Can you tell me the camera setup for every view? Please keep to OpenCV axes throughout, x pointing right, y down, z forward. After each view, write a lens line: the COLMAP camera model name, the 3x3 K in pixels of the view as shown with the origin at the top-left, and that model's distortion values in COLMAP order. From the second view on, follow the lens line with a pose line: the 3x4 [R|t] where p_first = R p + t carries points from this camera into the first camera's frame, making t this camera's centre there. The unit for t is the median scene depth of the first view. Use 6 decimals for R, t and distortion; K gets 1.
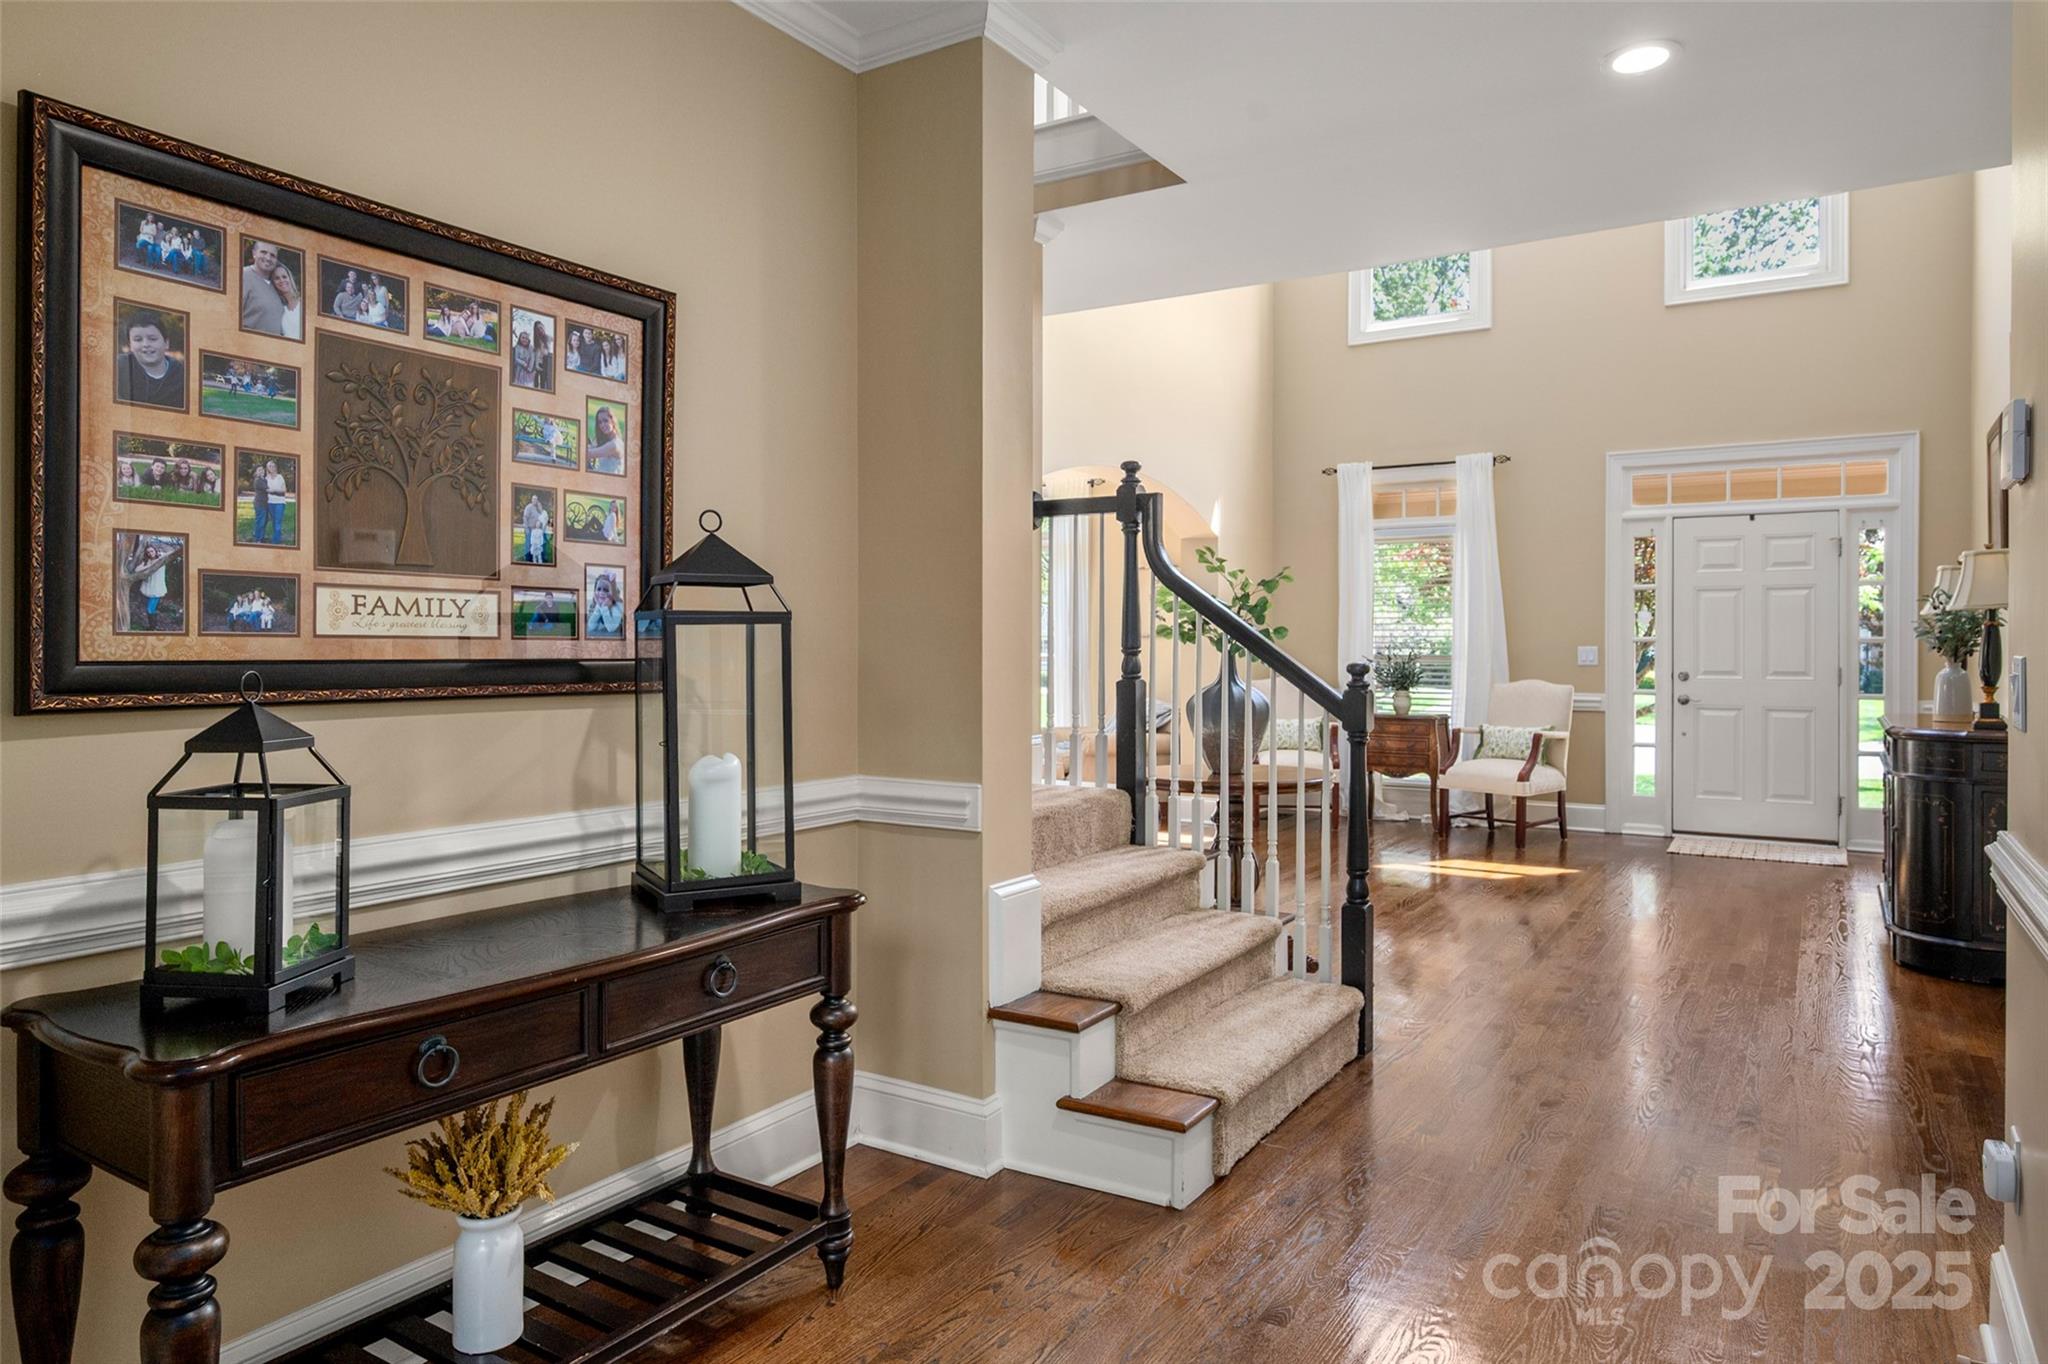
lens RADIAL K [[1246.1, 0, 1024.1], [0, 1246.1, 667.2], [0, 0, 1]] dist [-0.002705, 0.000047]
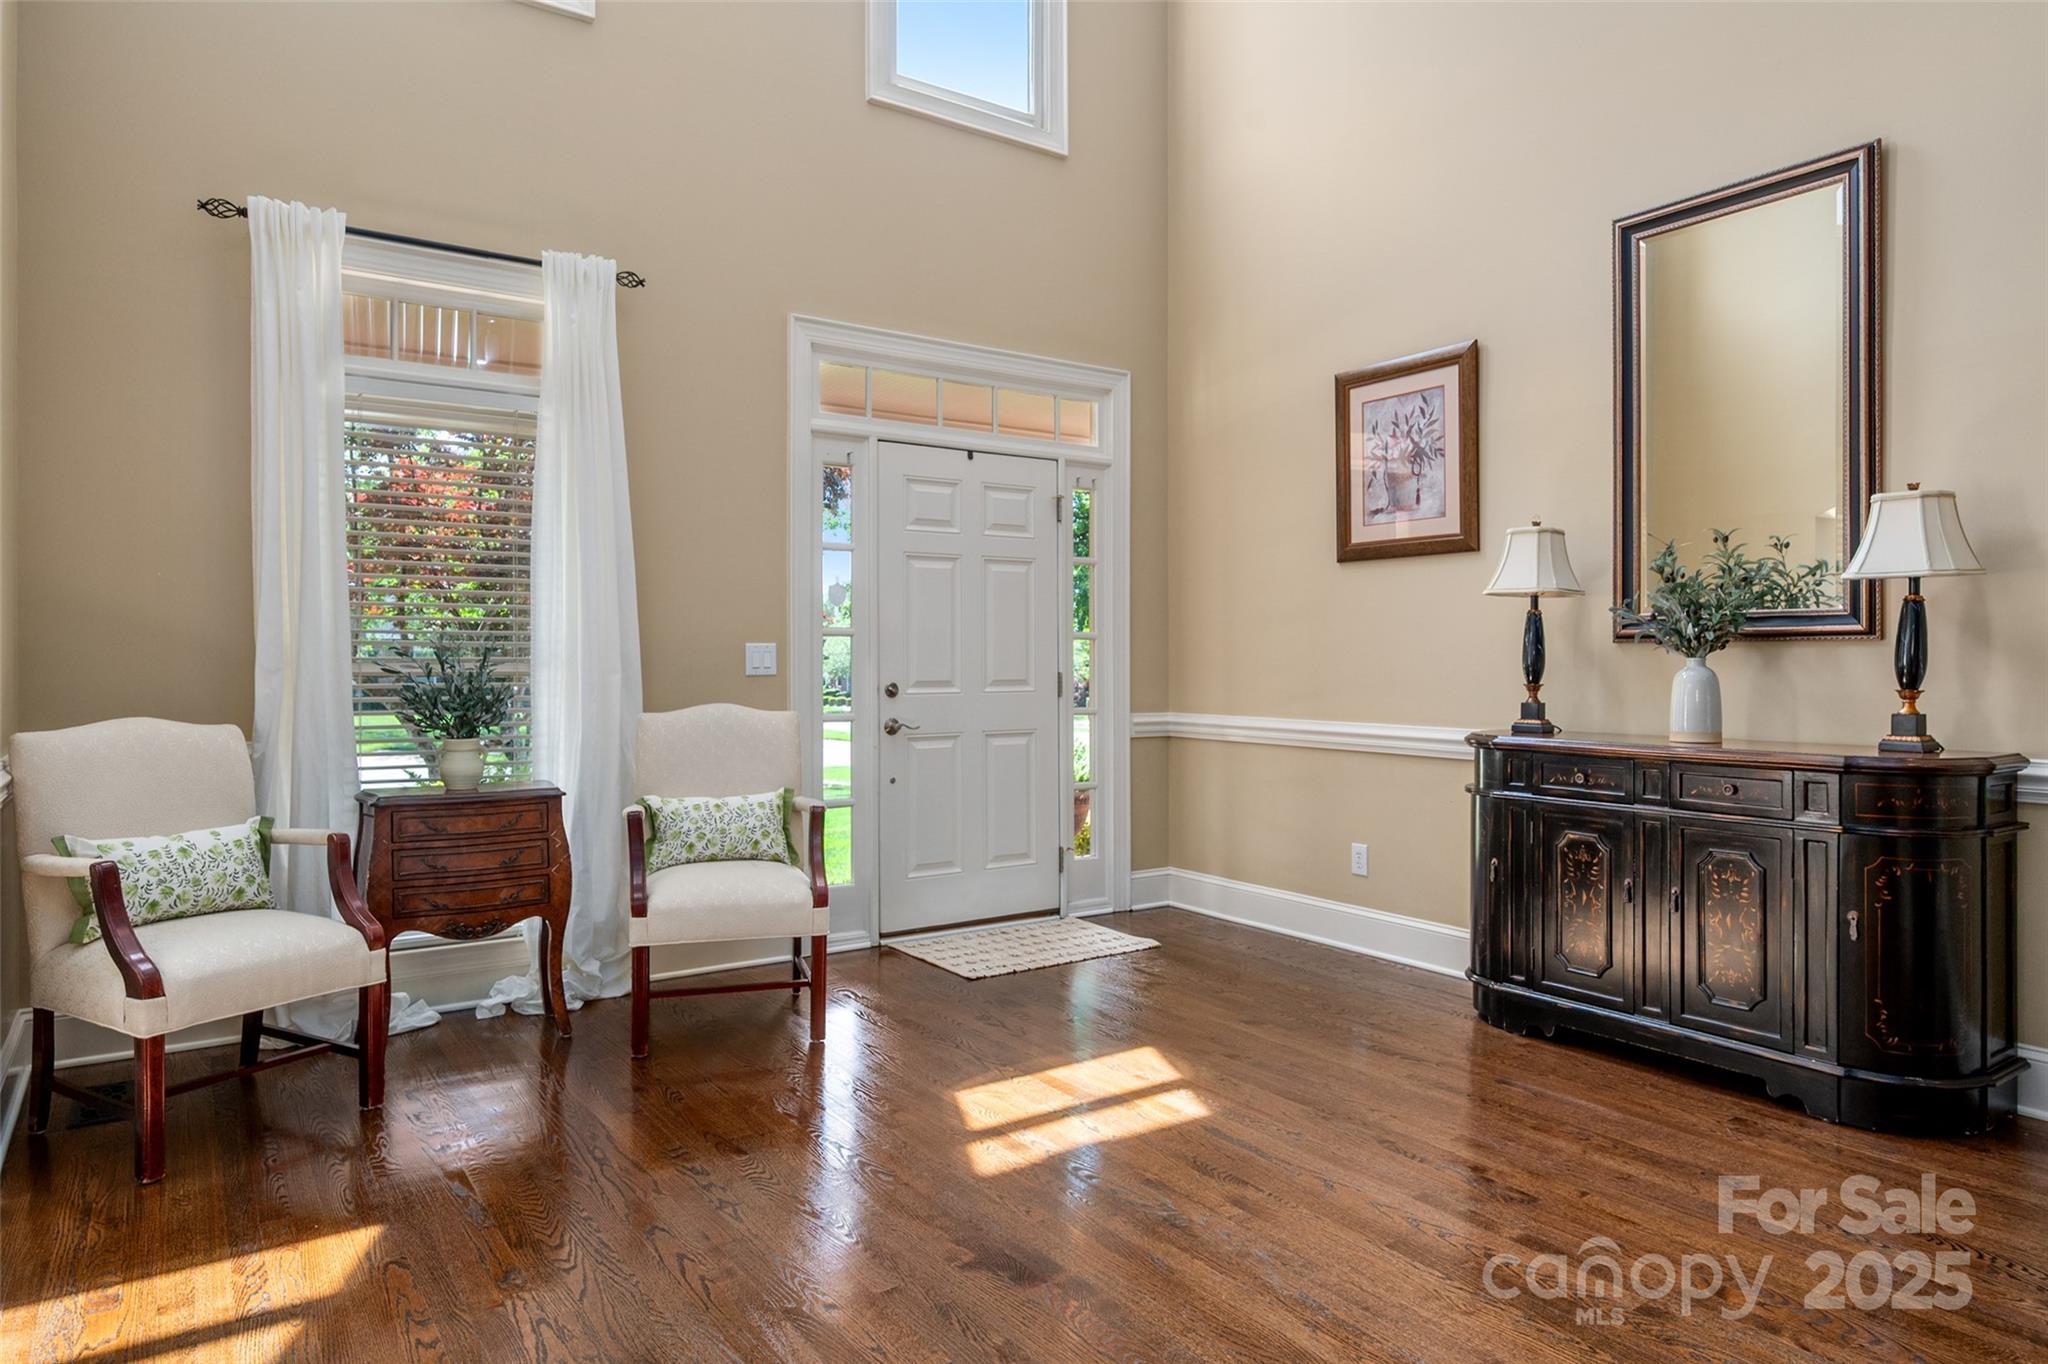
lens RADIAL K [[1246.1, 0, 1027.6], [0, 1246.1, 663.4], [0, 0, 1]] dist [-0.002705, 0.000047]
pose [[0.385269, -0.004512, 0.922793, -0.032305], [0.017885, 0.999837, -0.002579, -0.003610], [-0.922631, 0.017498, 0.385287, 0.685073]]
